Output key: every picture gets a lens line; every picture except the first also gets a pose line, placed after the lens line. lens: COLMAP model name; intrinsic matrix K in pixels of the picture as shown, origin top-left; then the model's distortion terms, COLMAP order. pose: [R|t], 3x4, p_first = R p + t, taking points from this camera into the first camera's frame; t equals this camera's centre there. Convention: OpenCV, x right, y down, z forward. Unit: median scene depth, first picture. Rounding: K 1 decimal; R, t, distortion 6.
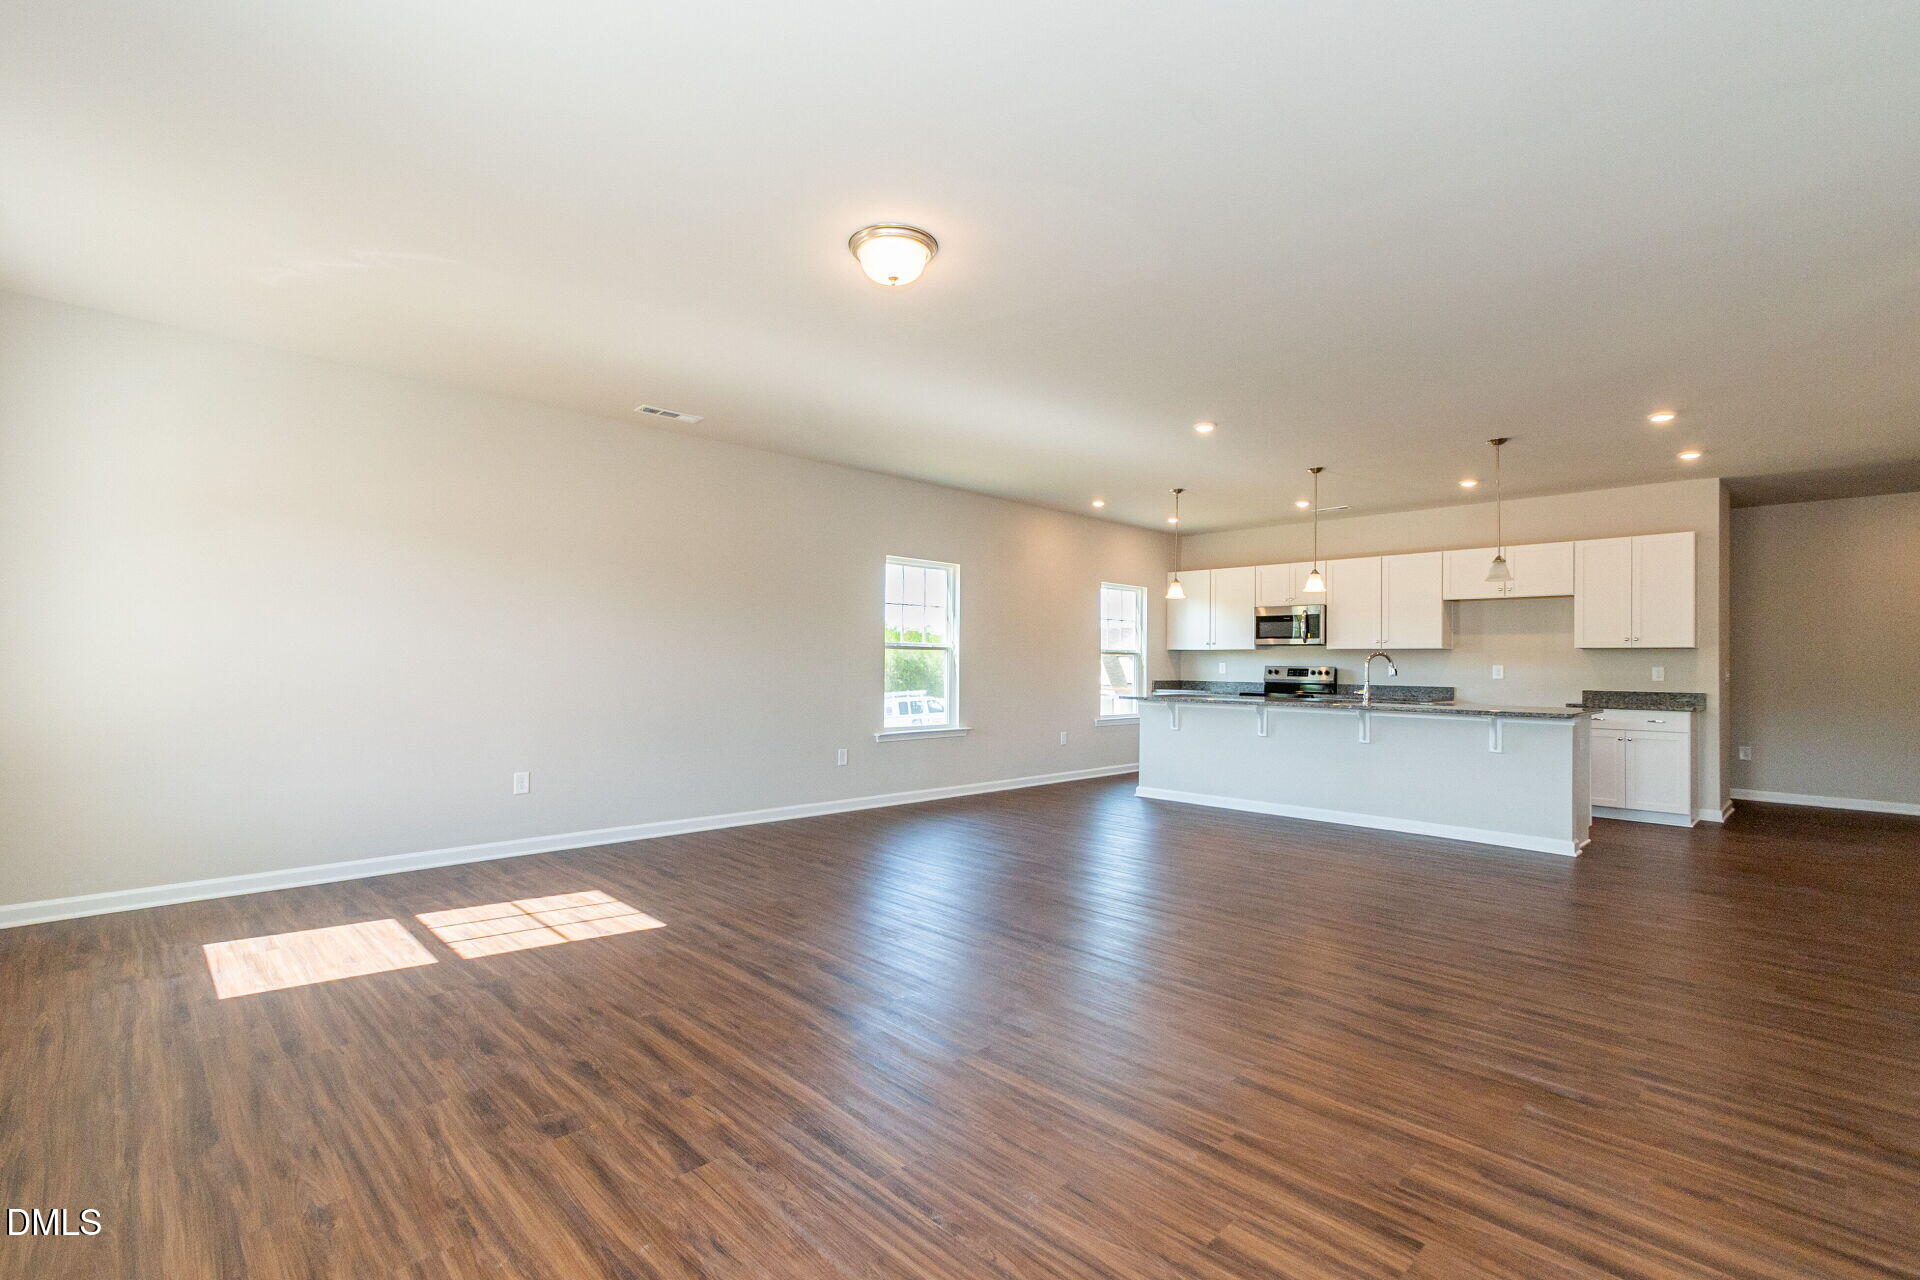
lens RADIAL K [[857.9, 0, 943.4], [0, 857.9, 650.2], [0, 0, 1]] dist [0.008710, 0.002193]
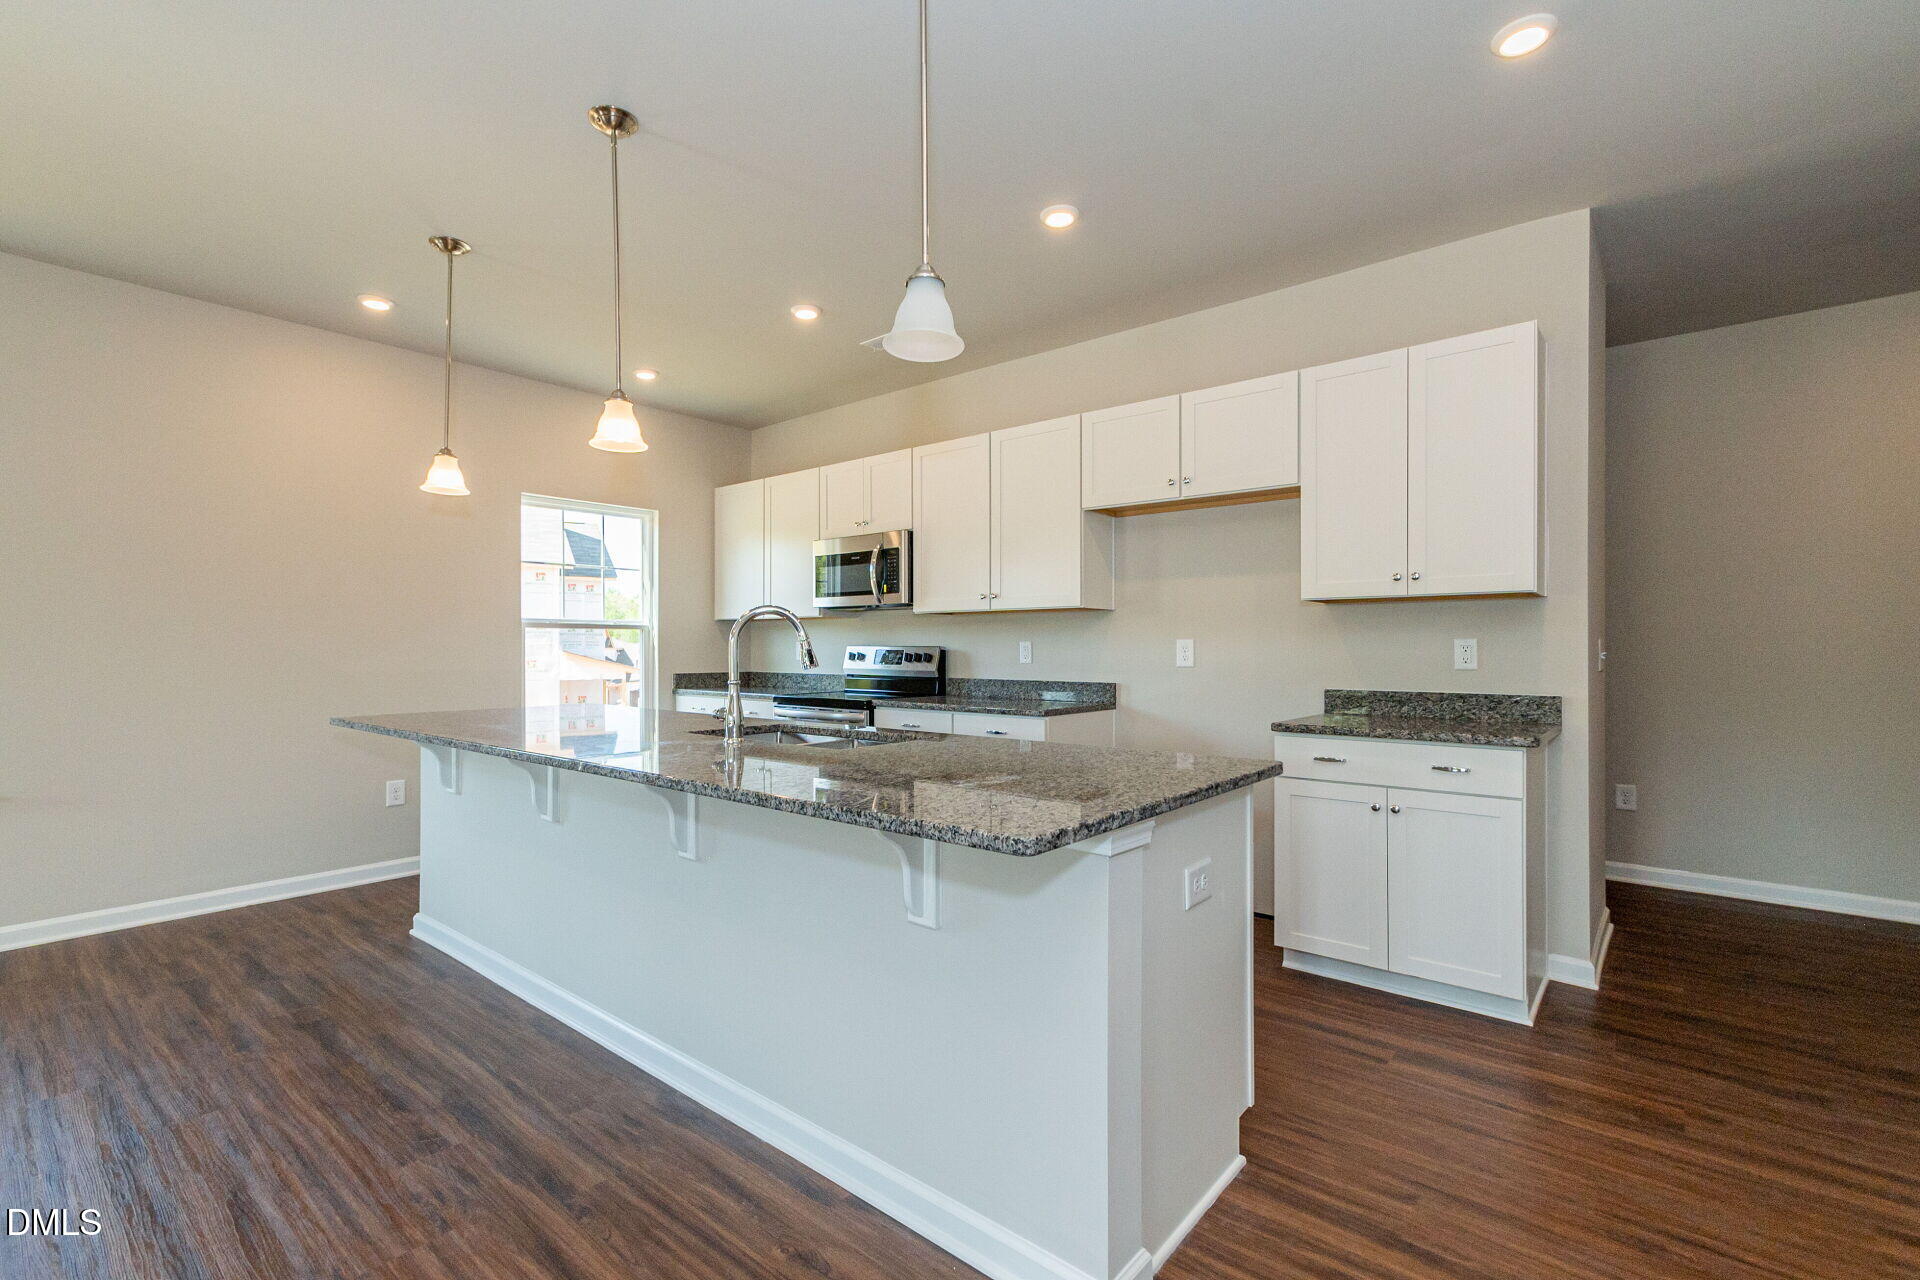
lens RADIAL K [[857.9, 0, 934.5], [0, 857.9, 643.5], [0, 0, 1]] dist [0.008710, 0.002193]
pose [[0.996133, -0.013903, 0.086753, 0.474692], [0.012567, 0.999794, 0.015929, 0.010605], [-0.086957, -0.014777, 0.996102, 0.533304]]
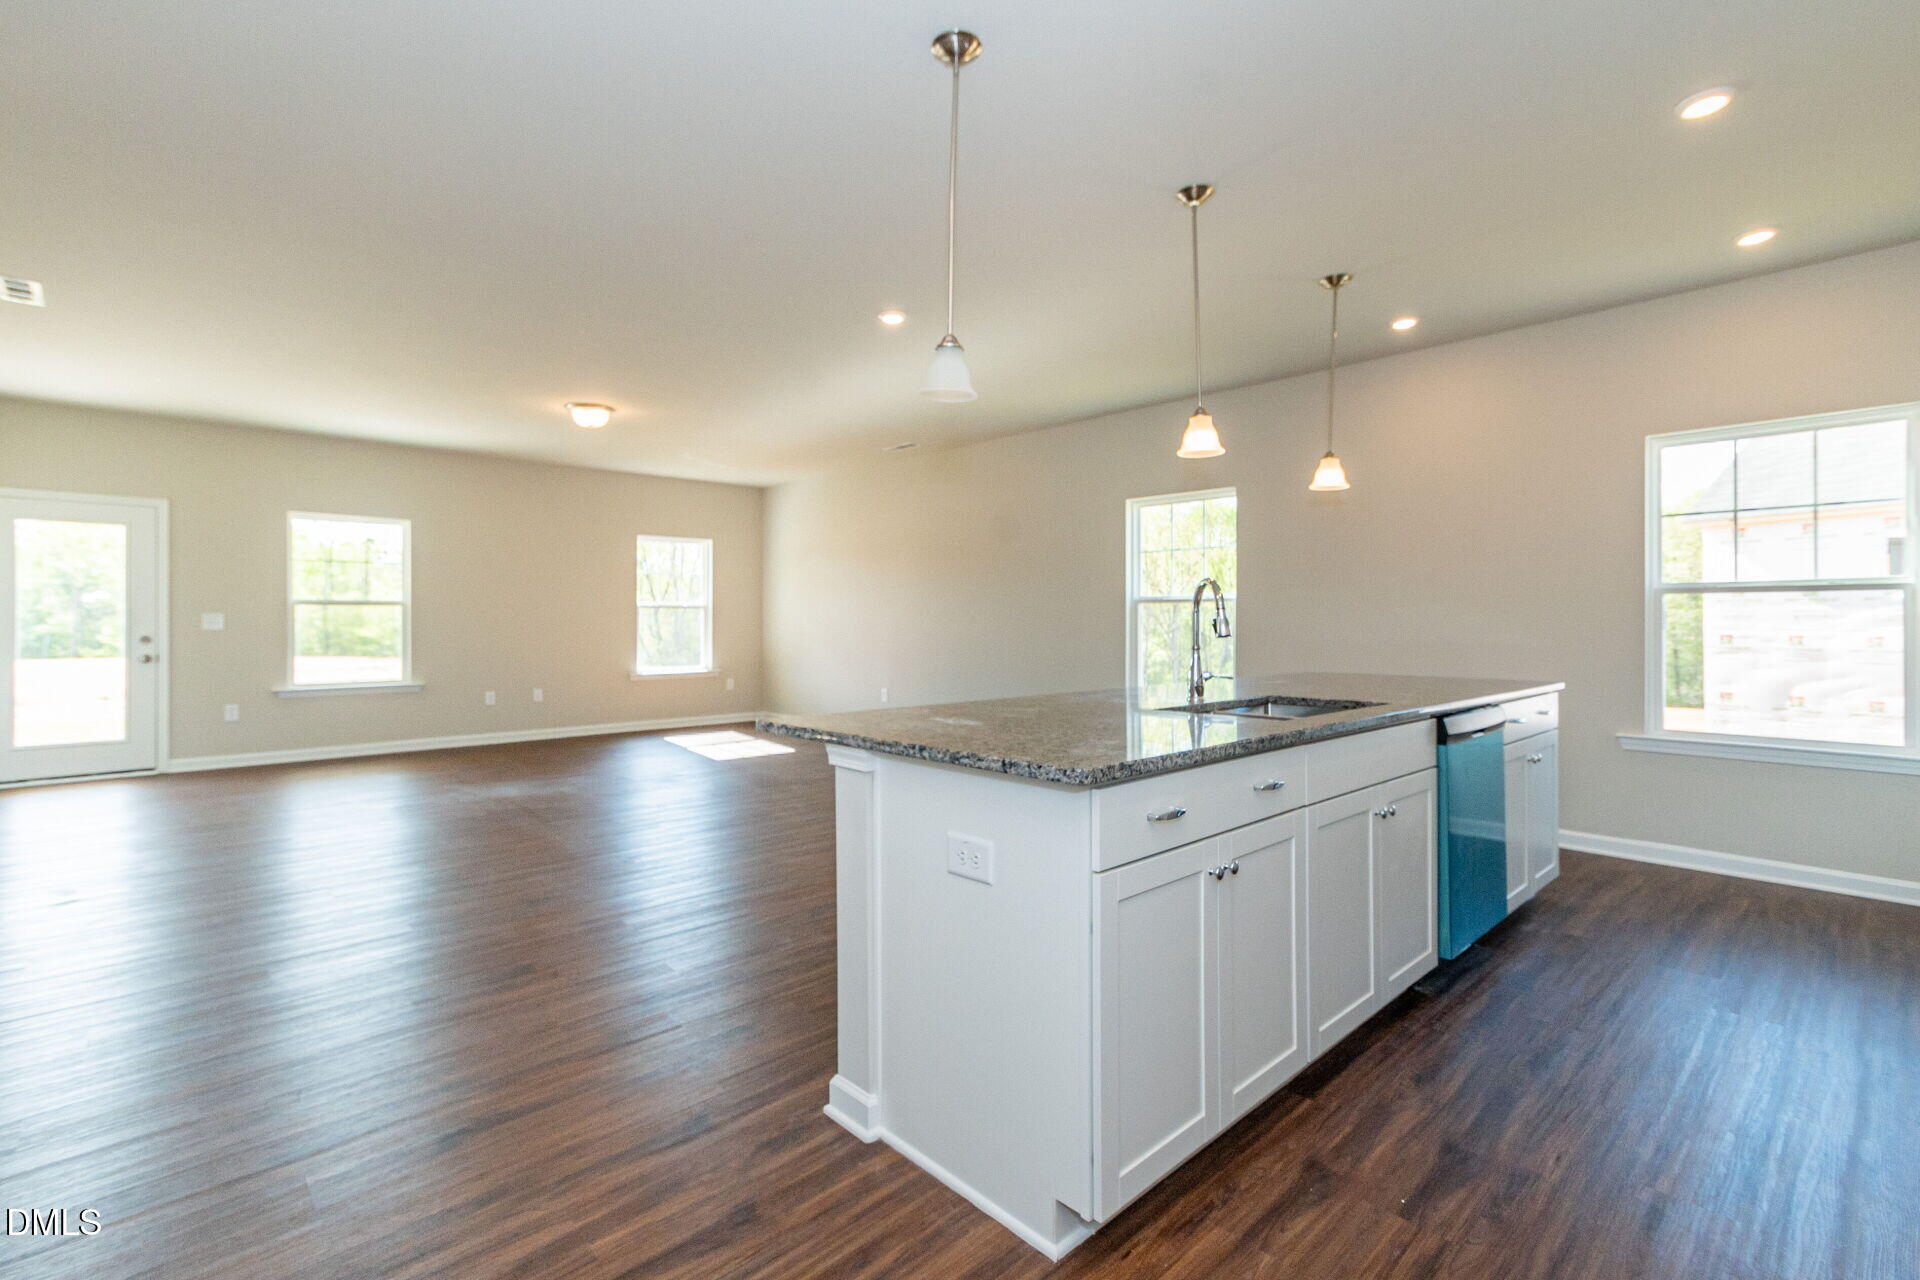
lens RADIAL K [[857.9, 0, 958.8], [0, 857.9, 616.1], [0, 0, 1]] dist [0.008710, 0.002193]
pose [[-0.014521, -0.019175, -0.999711, 0.801965], [0.017604, 0.999656, -0.019430, 0.022344], [0.999740, -0.017881, -0.014178, 0.771292]]
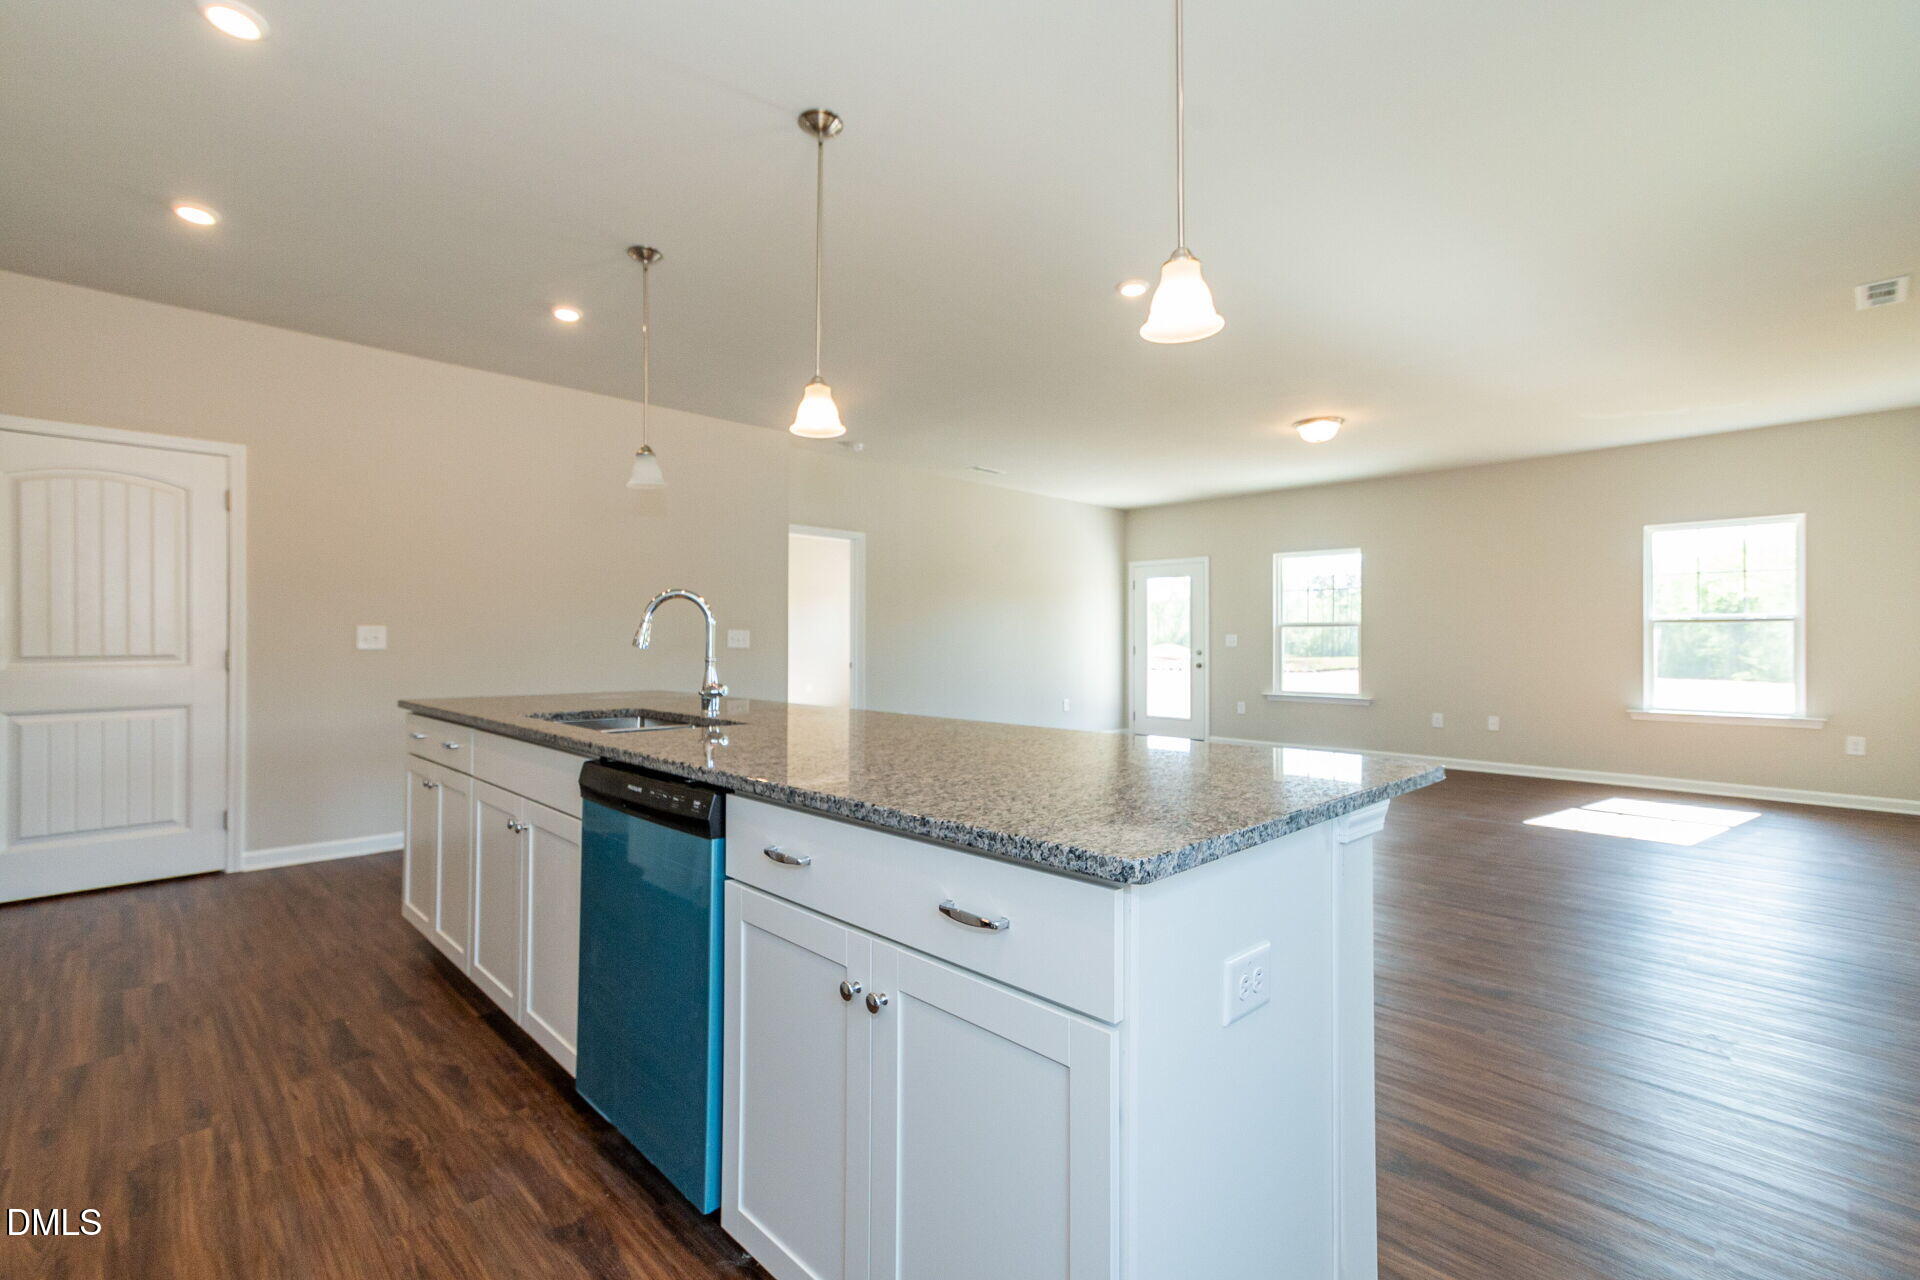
lens RADIAL K [[857.9, 0, 919.8], [0, 857.9, 626.8], [0, 0, 1]] dist [0.008710, 0.002193]
pose [[-0.999747, -0.015262, 0.016505, 0.339898], [-0.015835, 0.999256, -0.035169, 0.027675], [-0.015956, -0.035421, -0.999245, 1.224519]]
